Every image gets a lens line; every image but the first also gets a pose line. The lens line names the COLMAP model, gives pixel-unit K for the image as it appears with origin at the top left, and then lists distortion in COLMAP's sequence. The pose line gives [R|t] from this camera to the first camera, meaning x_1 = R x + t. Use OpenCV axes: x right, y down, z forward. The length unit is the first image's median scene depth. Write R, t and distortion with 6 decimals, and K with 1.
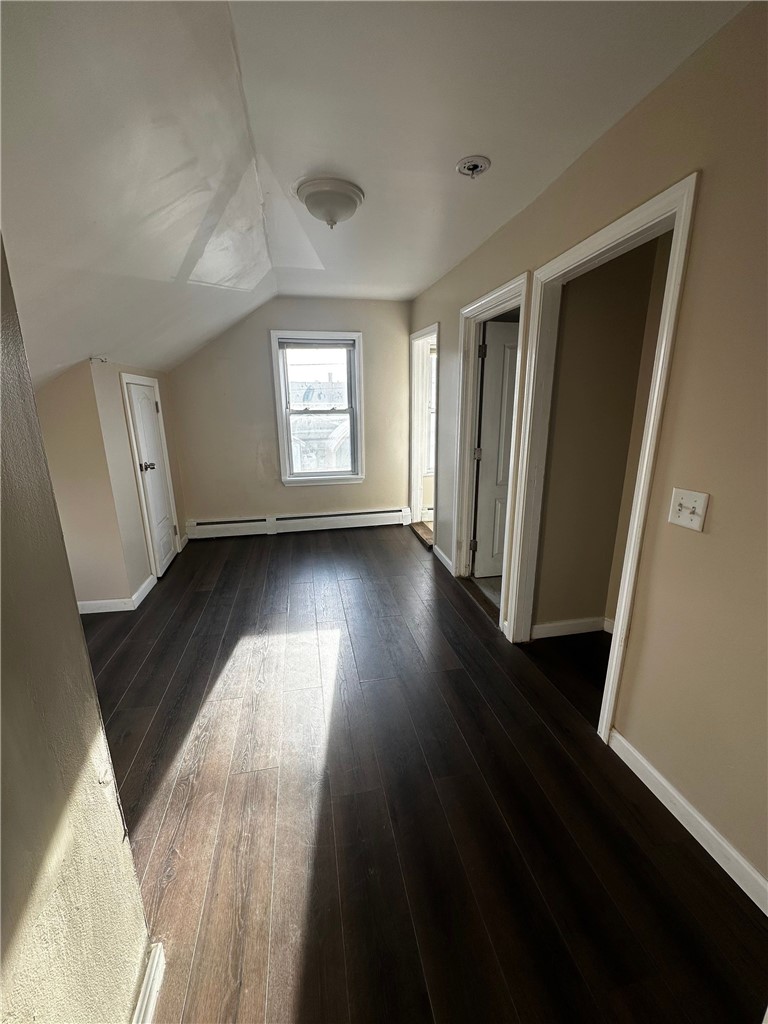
lens RADIAL K [[406.9, 0, 384.0], [0, 406.9, 512.0], [0, 0, 1]] dist [-0.007990, 0.002766]
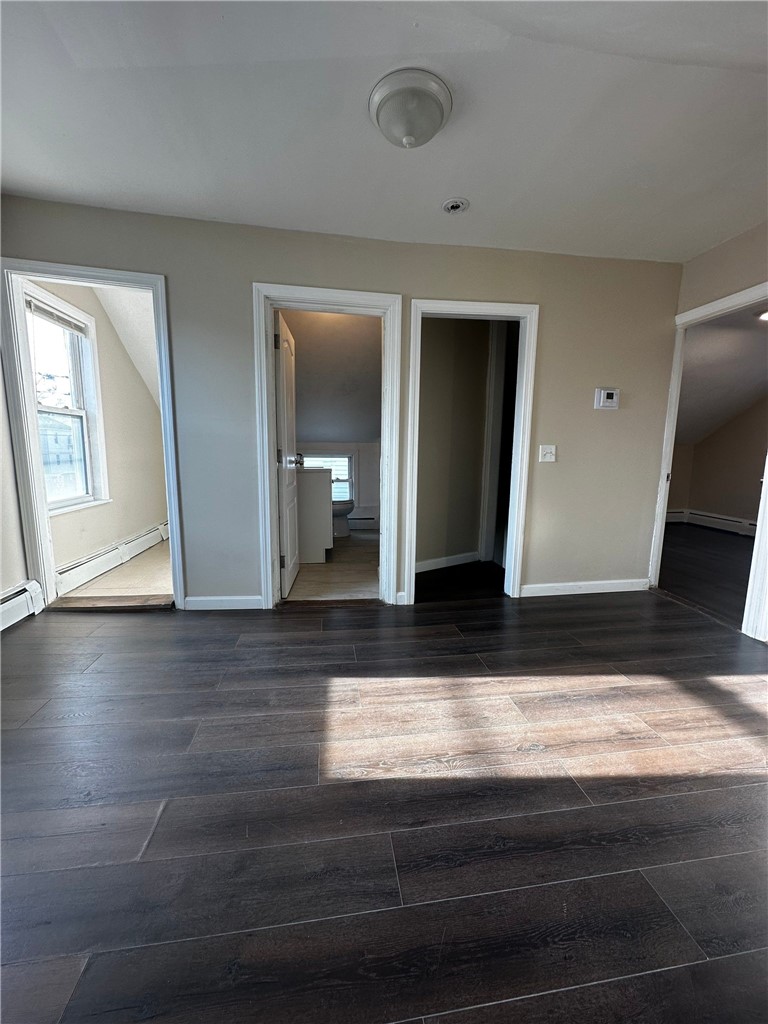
lens RADIAL K [[406.9, 0, 384.0], [0, 406.9, 512.0], [0, 0, 1]] dist [-0.007990, 0.002766]
pose [[0.053330, -0.141473, 0.988505, -1.183566], [0.238342, 0.963106, 0.124980, -0.145987], [-0.969716, 0.228937, 0.085082, 1.336828]]
